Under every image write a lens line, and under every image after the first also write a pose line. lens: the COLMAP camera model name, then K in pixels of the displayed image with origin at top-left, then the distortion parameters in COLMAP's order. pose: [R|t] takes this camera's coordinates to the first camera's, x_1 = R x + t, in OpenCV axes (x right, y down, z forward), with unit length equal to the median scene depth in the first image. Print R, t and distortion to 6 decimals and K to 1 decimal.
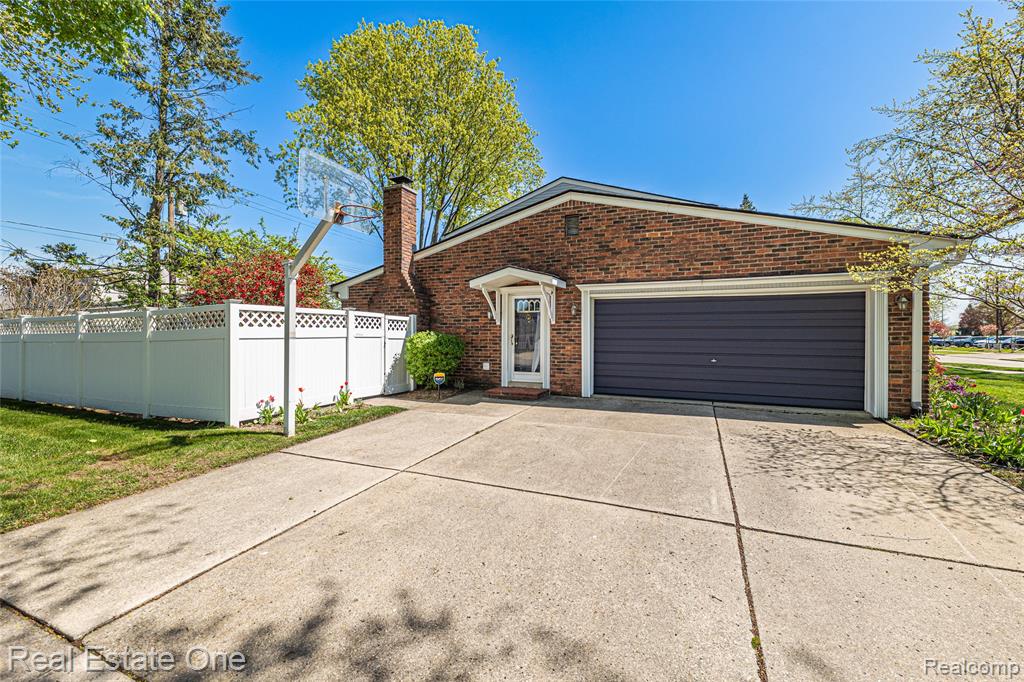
lens RADIAL K [[412.6, 0, 508.6], [0, 412.6, 337.3], [0, 0, 1]] dist [0.007048, -0.002953]
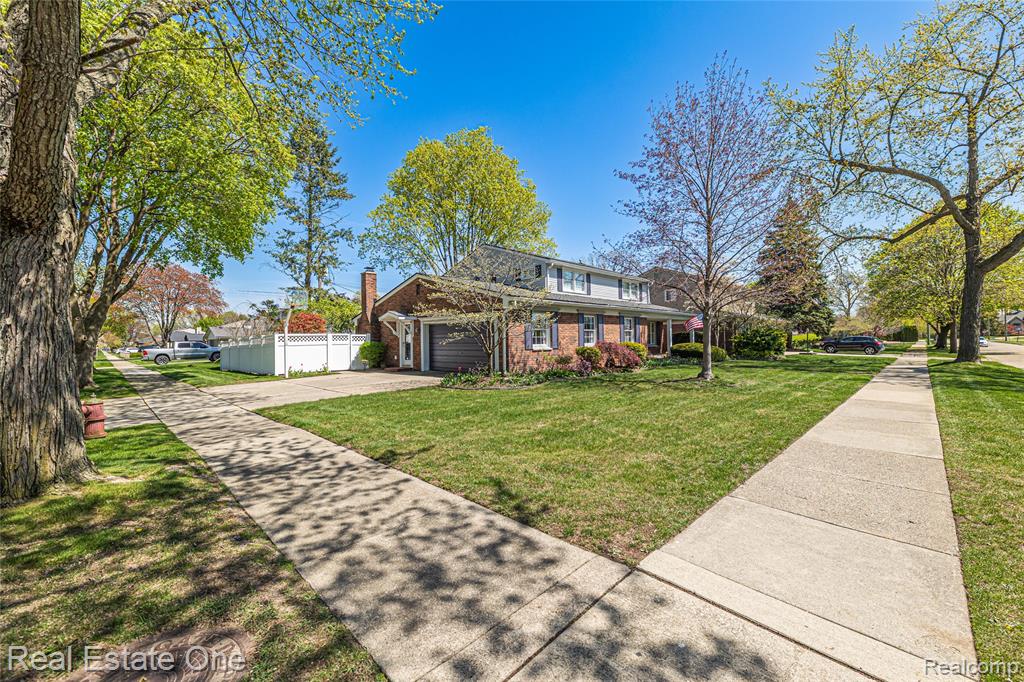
lens RADIAL K [[412.6, 0, 520.4], [0, 412.6, 341.5], [0, 0, 1]] dist [0.007048, -0.002953]
pose [[0.934470, -0.018146, -0.355580, 1.405306], [0.016811, 0.999835, -0.006845, 0.015652], [0.355645, 0.000419, 0.934621, -0.794826]]
